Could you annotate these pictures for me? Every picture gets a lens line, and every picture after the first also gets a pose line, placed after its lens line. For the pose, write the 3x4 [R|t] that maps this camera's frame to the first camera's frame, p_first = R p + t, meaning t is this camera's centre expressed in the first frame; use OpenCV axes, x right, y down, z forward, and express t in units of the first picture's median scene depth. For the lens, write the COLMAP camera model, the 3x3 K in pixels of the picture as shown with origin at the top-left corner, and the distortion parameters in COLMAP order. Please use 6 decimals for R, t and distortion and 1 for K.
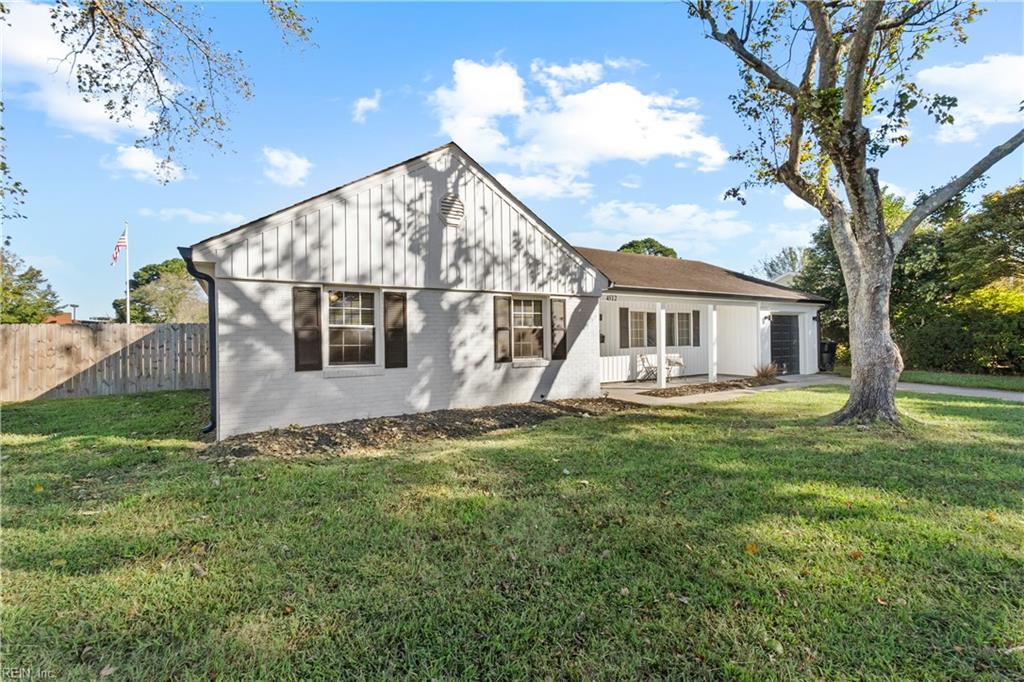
lens RADIAL K [[436.9, 0, 509.2], [0, 436.9, 337.9], [0, 0, 1]] dist [-0.001672, -0.000051]
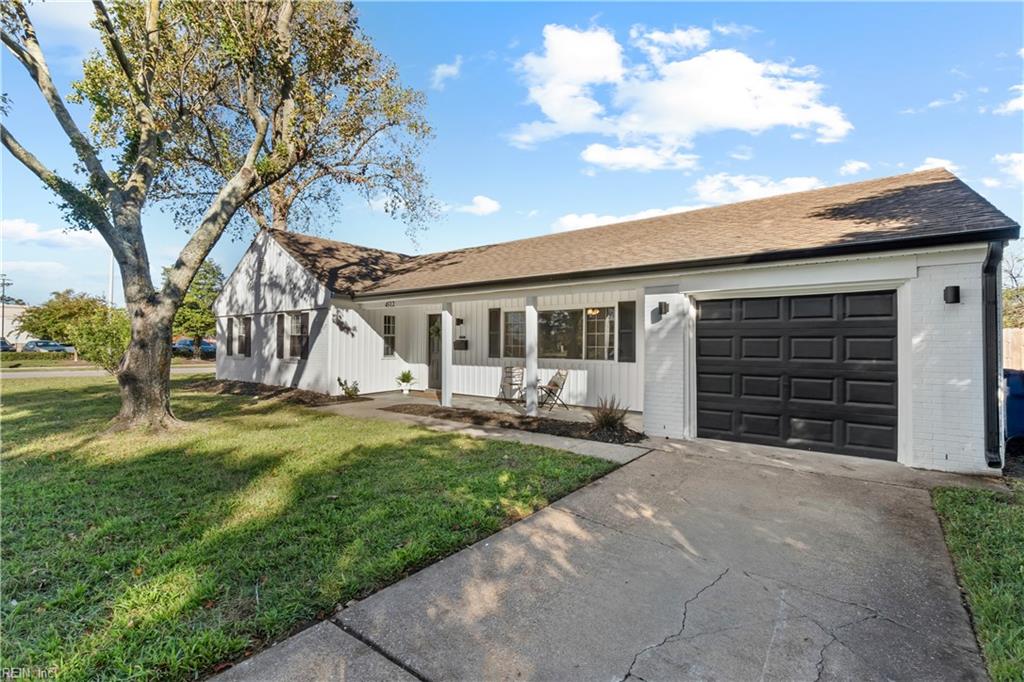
lens RADIAL K [[470.2, 0, 513.0], [0, 470.2, 325.6], [0, 0, 1]] dist [-0.000678, -0.000020]
pose [[0.370445, -0.020658, -0.928625, 1.103177], [-0.013769, 0.999521, -0.027727, -0.012702], [0.928752, 0.023057, 0.369983, 0.709446]]
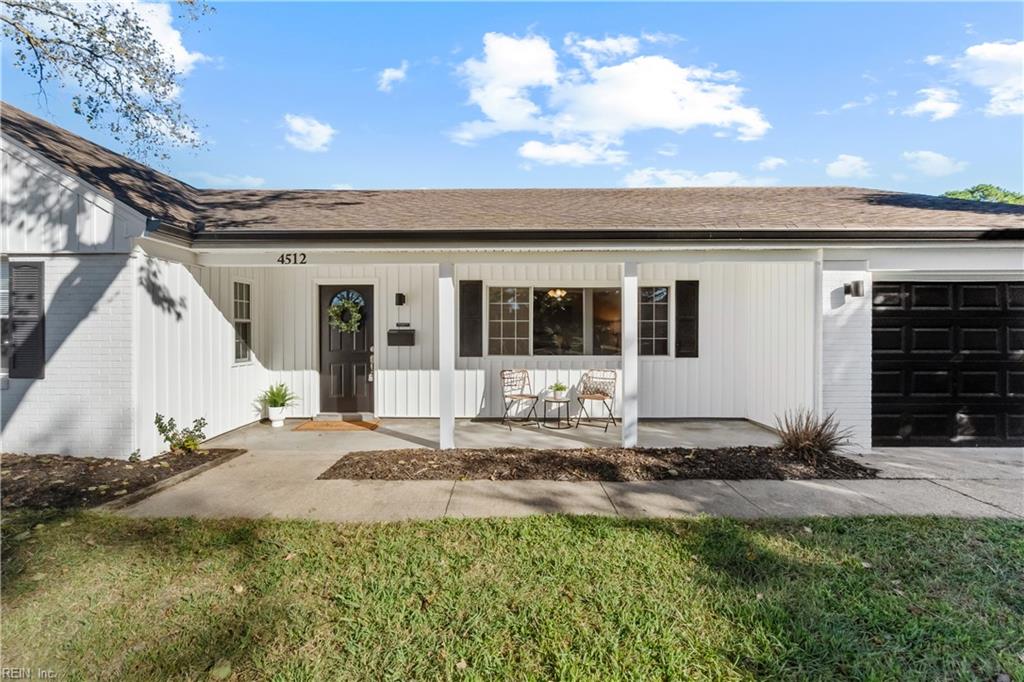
lens RADIAL K [[440.3, 0, 517.1], [0, 440.3, 337.2], [0, 0, 1]] dist [-0.001820, -0.000277]
pose [[0.852282, 0.015542, -0.522852, 0.594134], [-0.010746, 0.999868, 0.012205, -0.006932], [0.522972, -0.004784, 0.852336, 0.577898]]
